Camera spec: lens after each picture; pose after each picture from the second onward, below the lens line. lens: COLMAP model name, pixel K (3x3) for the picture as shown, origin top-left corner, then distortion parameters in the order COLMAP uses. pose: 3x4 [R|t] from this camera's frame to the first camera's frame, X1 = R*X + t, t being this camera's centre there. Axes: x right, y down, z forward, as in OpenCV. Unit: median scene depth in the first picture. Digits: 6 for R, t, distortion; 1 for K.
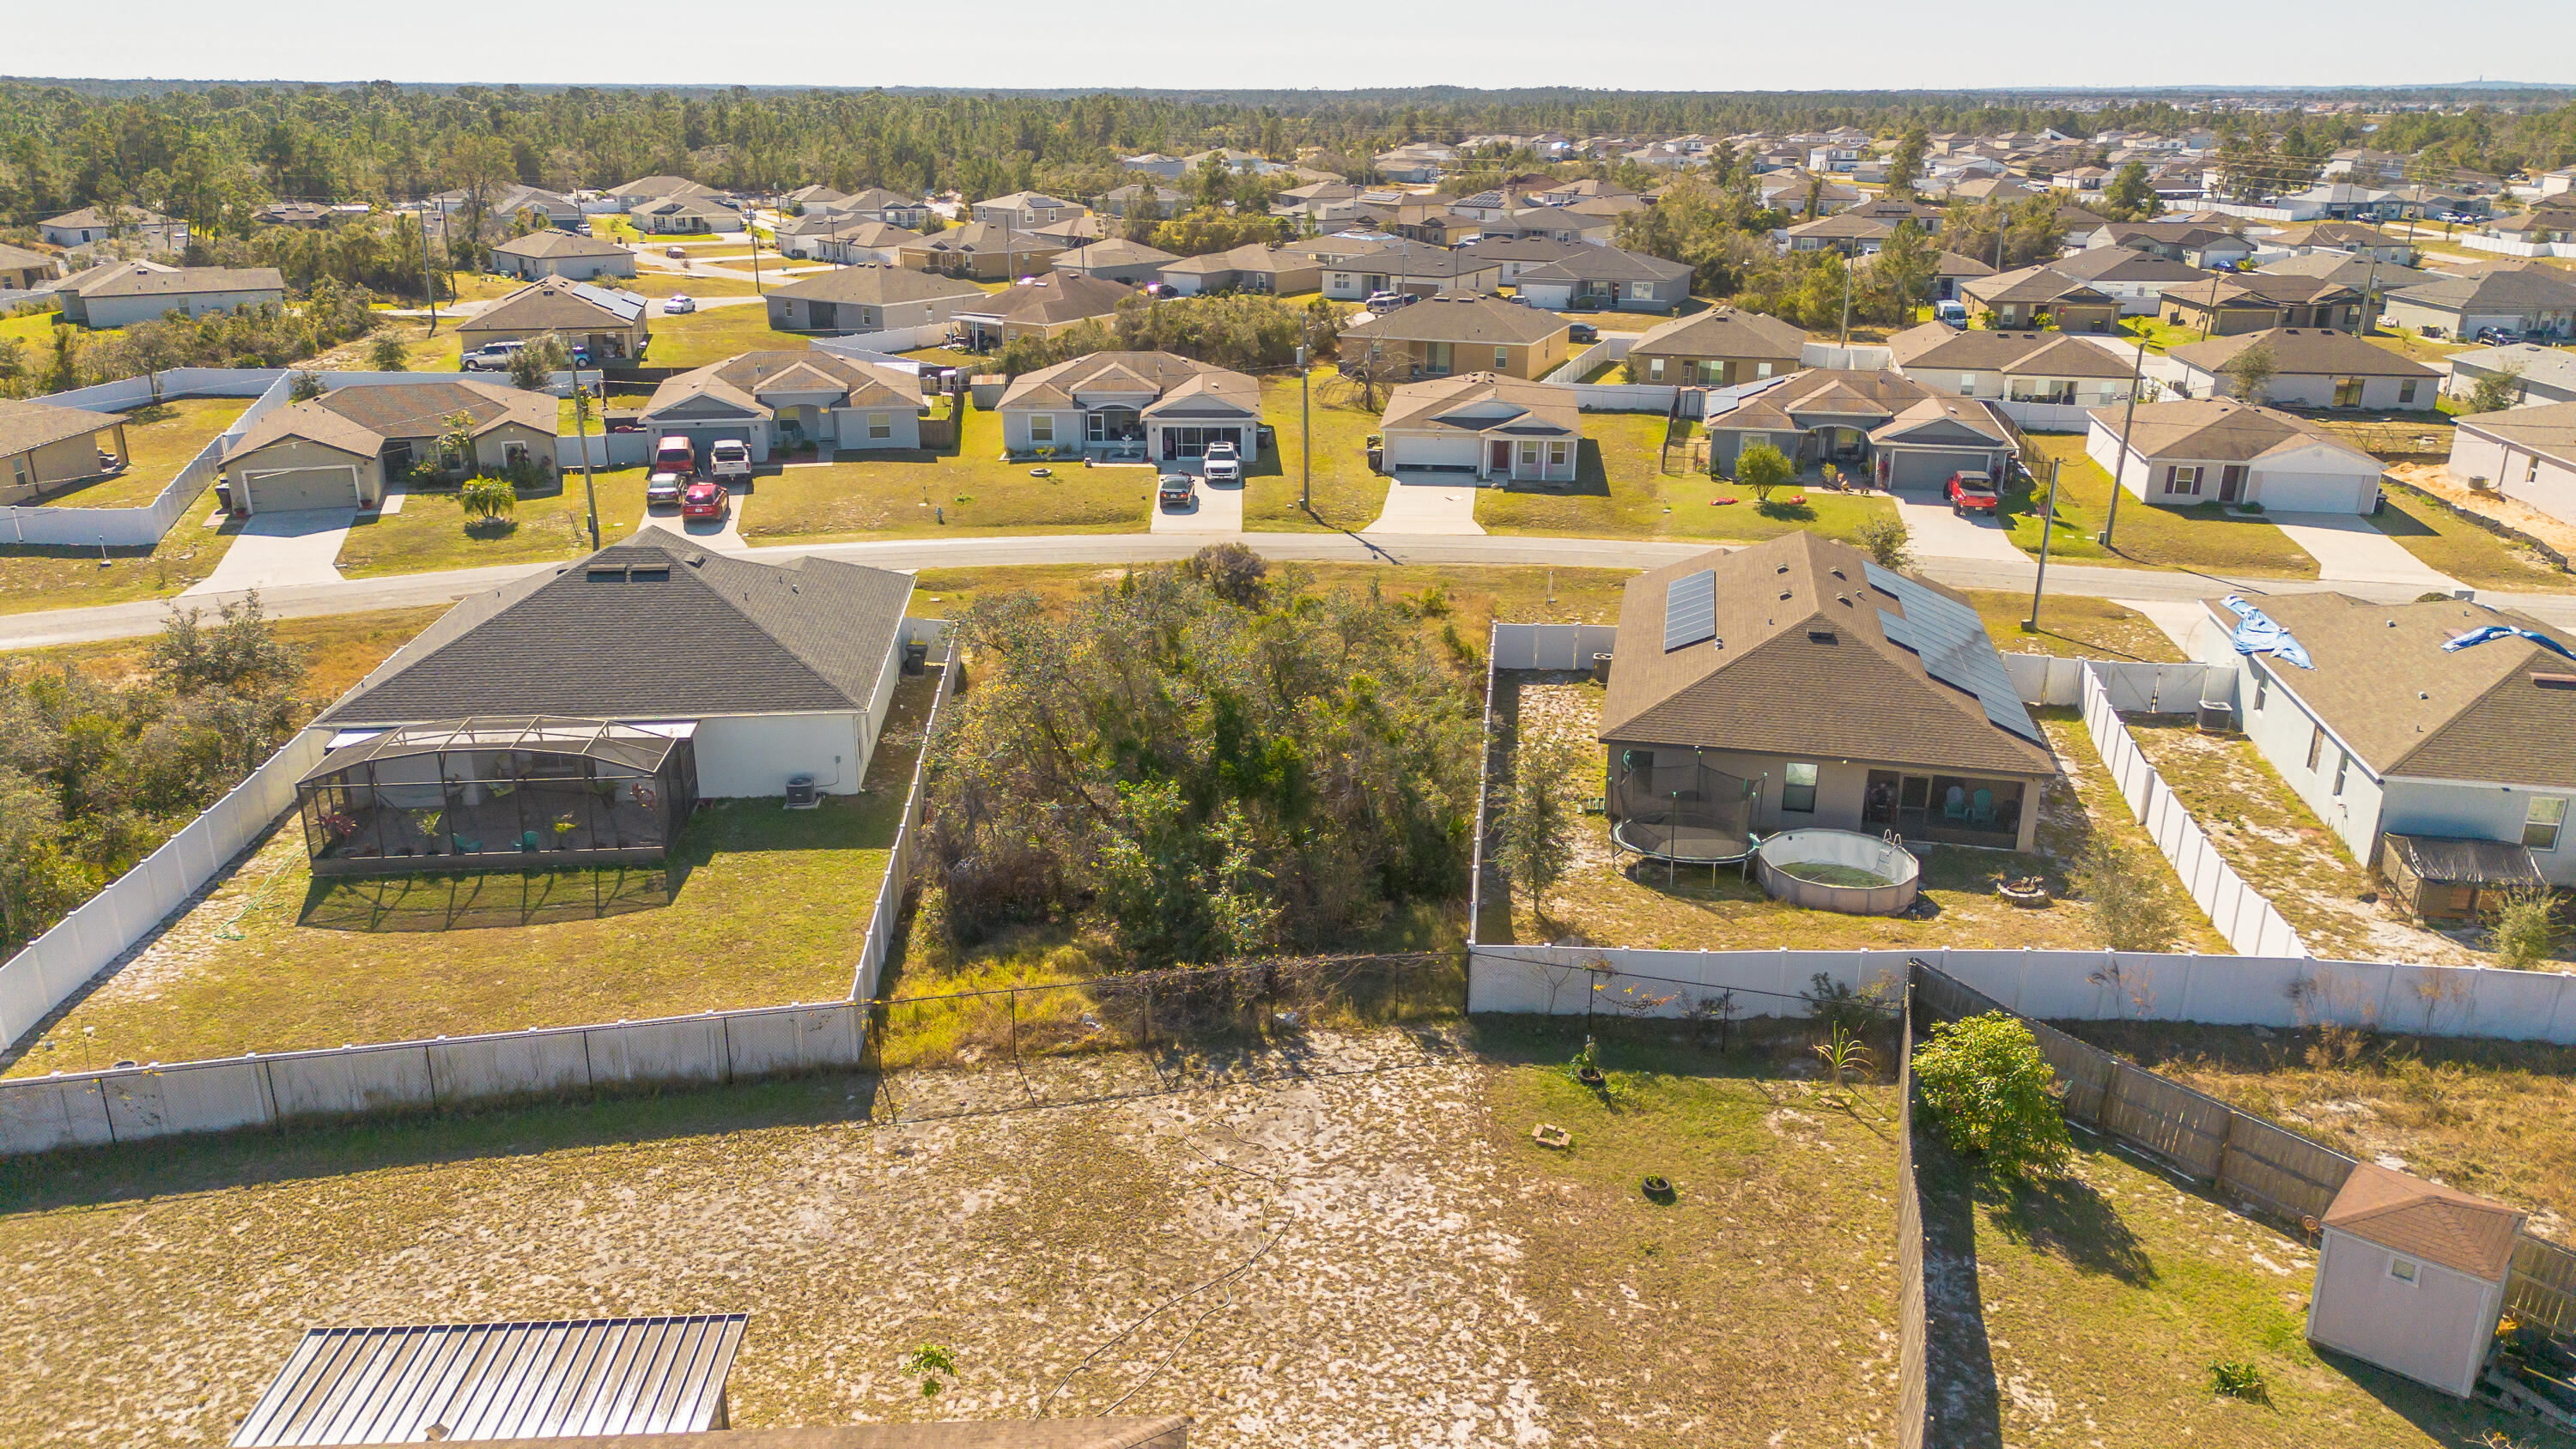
lens RADIAL K [[1808.4, 0, 1278.7], [0, 1808.4, 720.6], [0, 0, 1]] dist [0.085121, -0.090854]
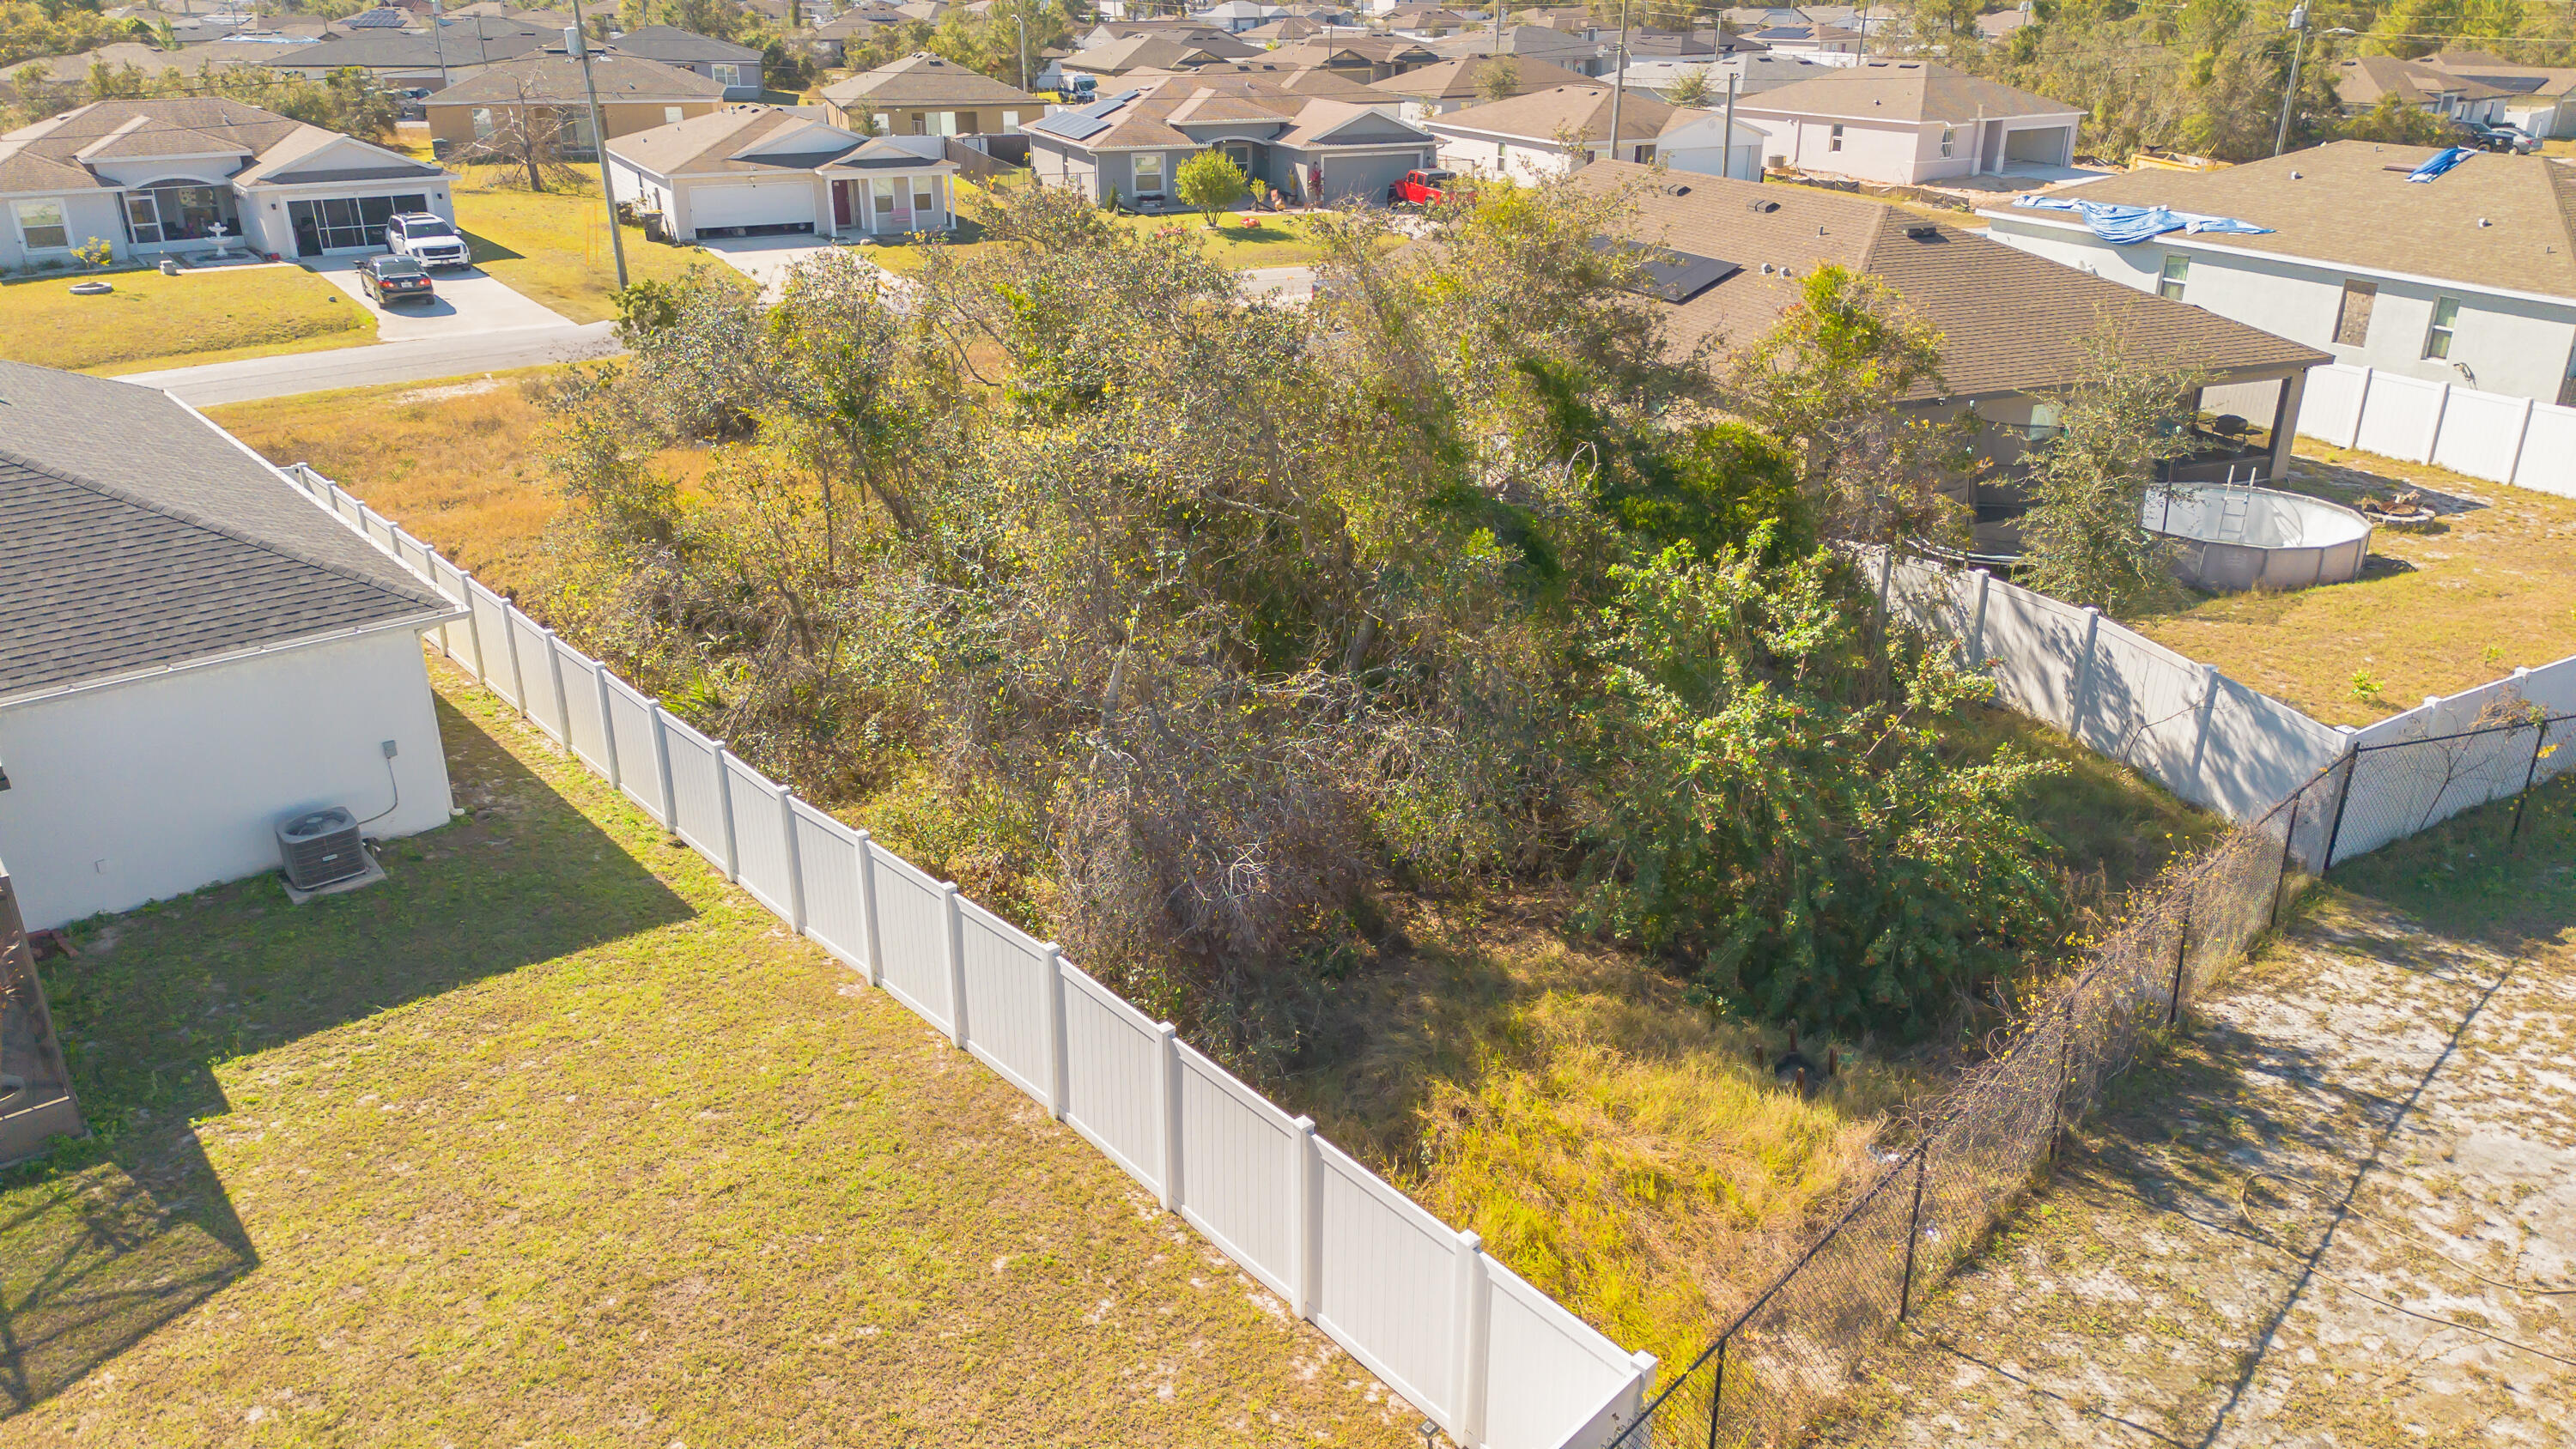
lens RADIAL K [[1808.4, 0, 1278.7], [0, 1808.4, 720.6], [0, 0, 1]] dist [0.085121, -0.090854]
pose [[0.822305, -0.221208, 0.524291, -0.174874], [0.190685, 0.975197, 0.112381, 0.004222], [-0.536147, 0.007563, 0.844091, 0.333078]]
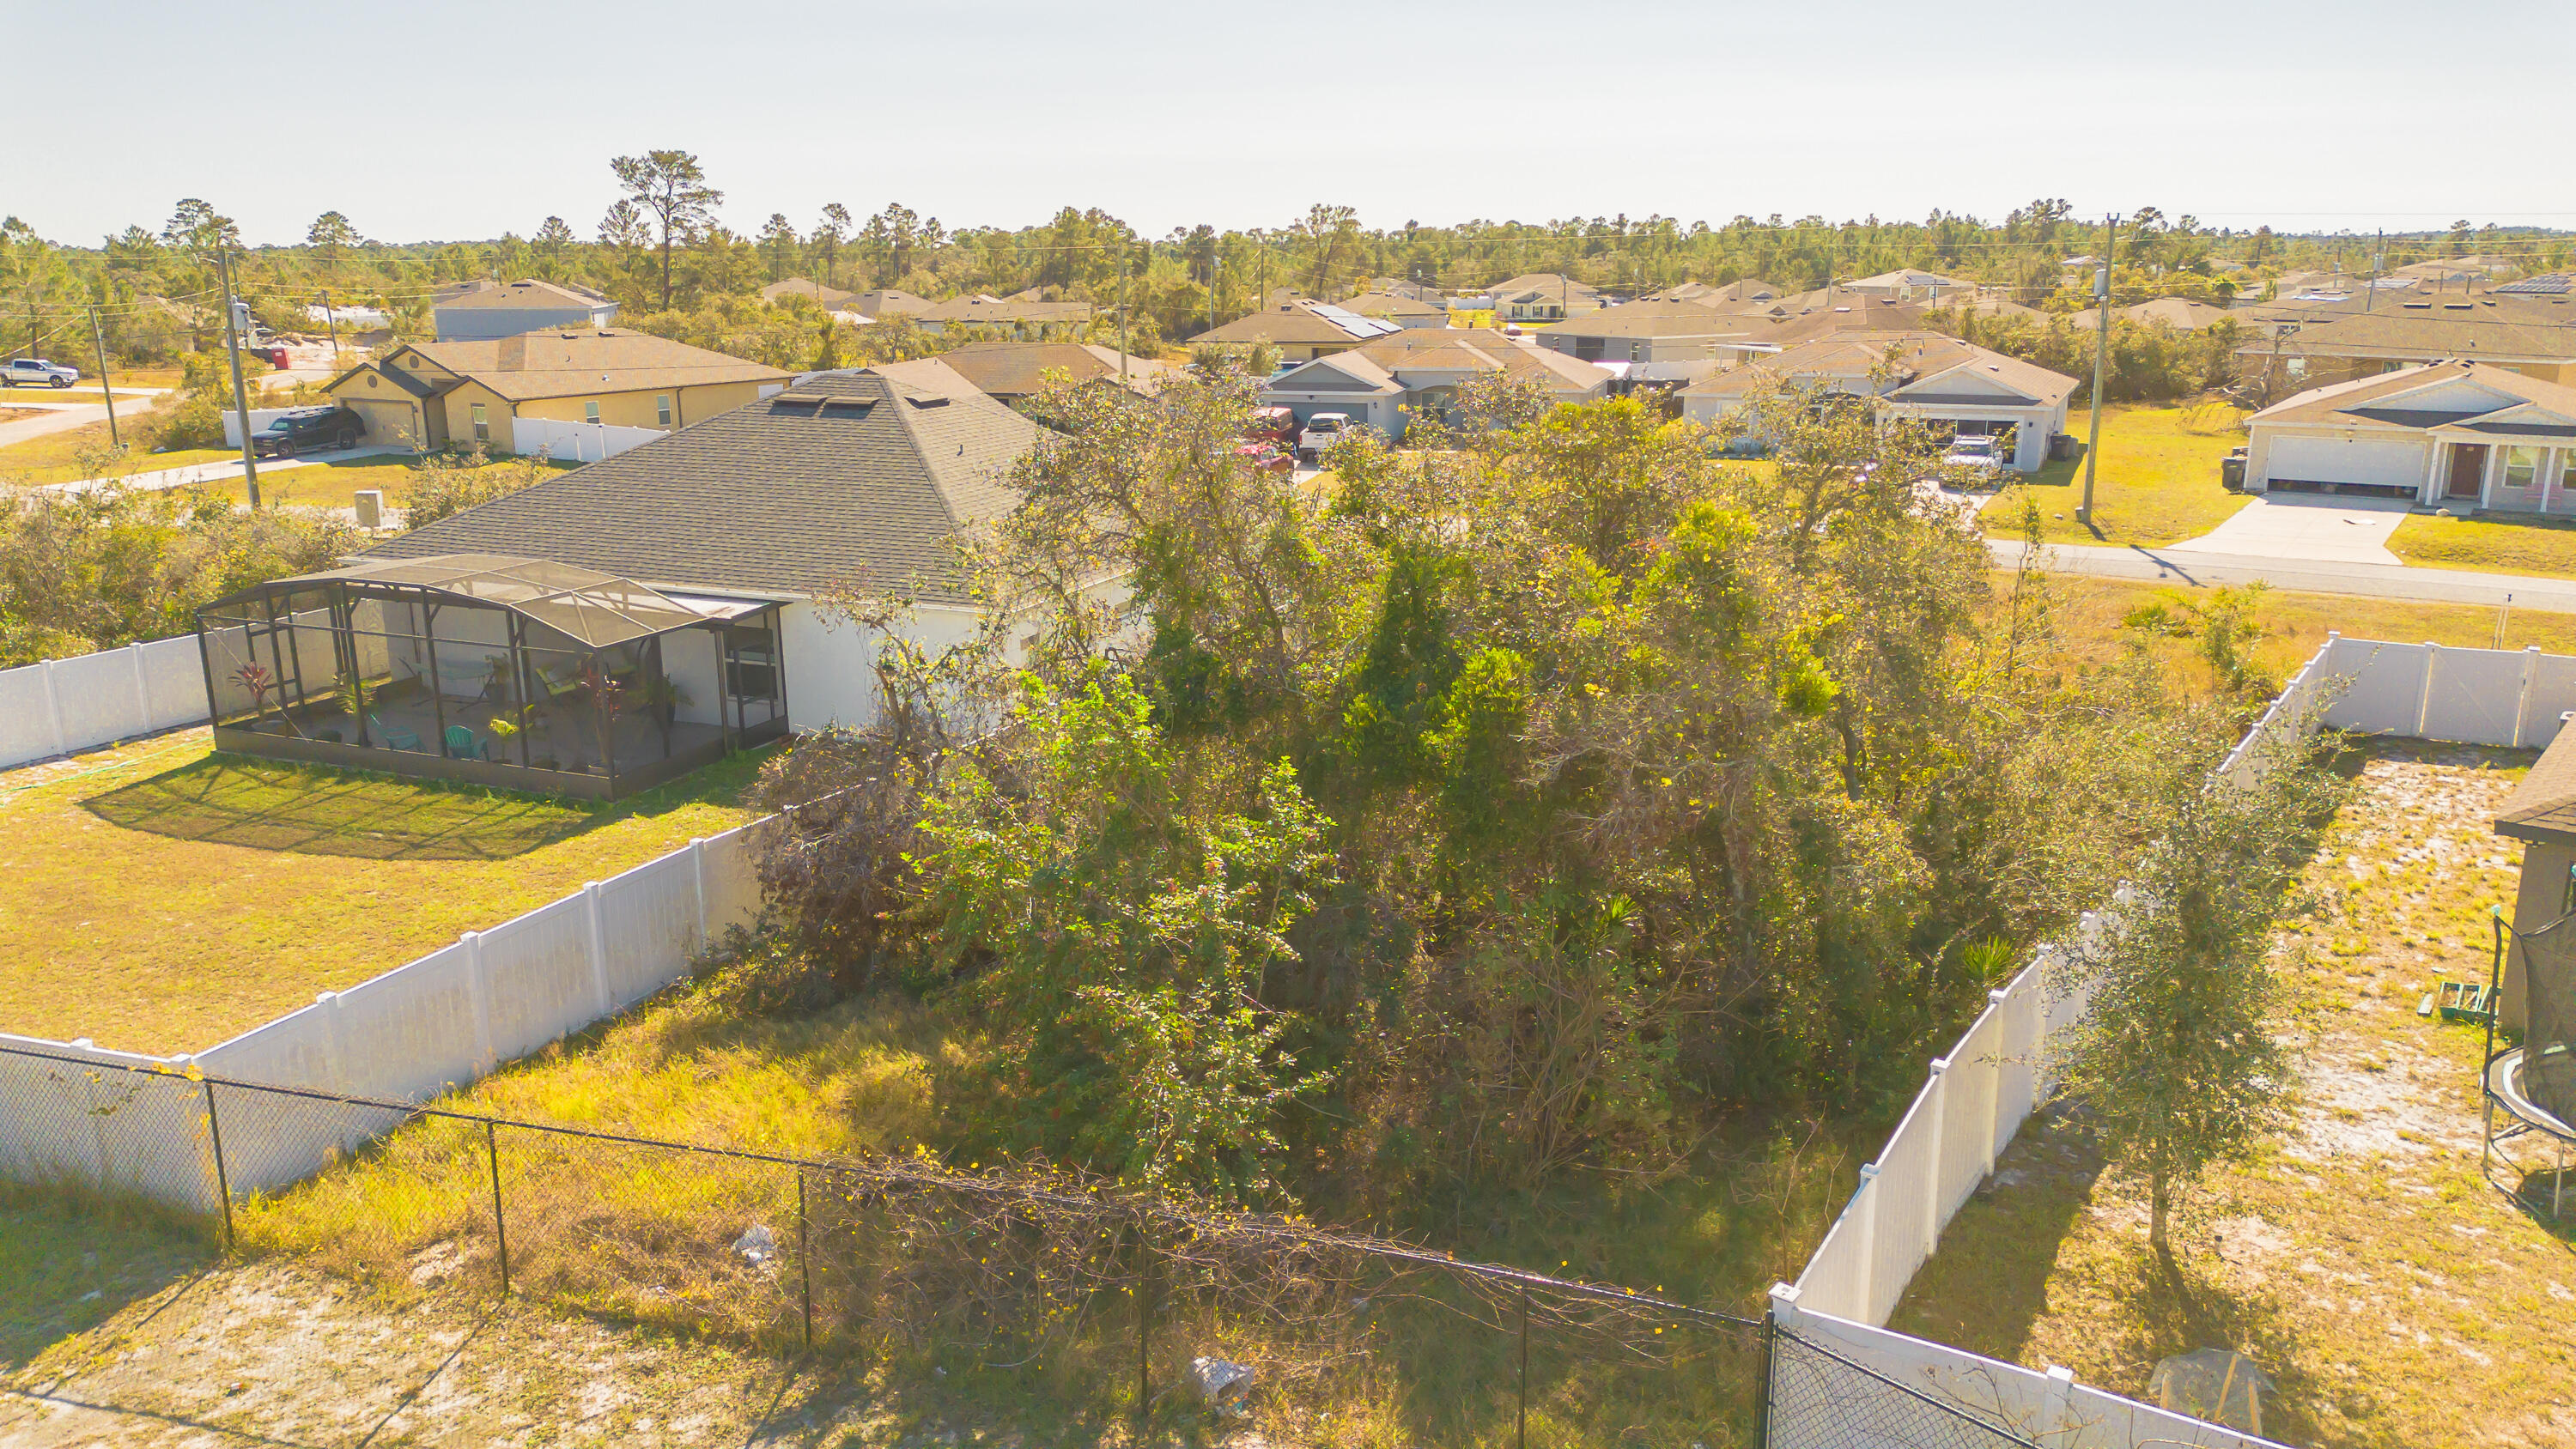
lens RADIAL K [[1808.4, 0, 1278.7], [0, 1808.4, 720.6], [0, 0, 1]] dist [0.085121, -0.090854]
pose [[0.880576, 0.110301, -0.460890, 0.072860], [-0.147254, 0.988080, -0.044876, 0.024904], [0.450446, 0.107385, 0.886322, 0.310173]]
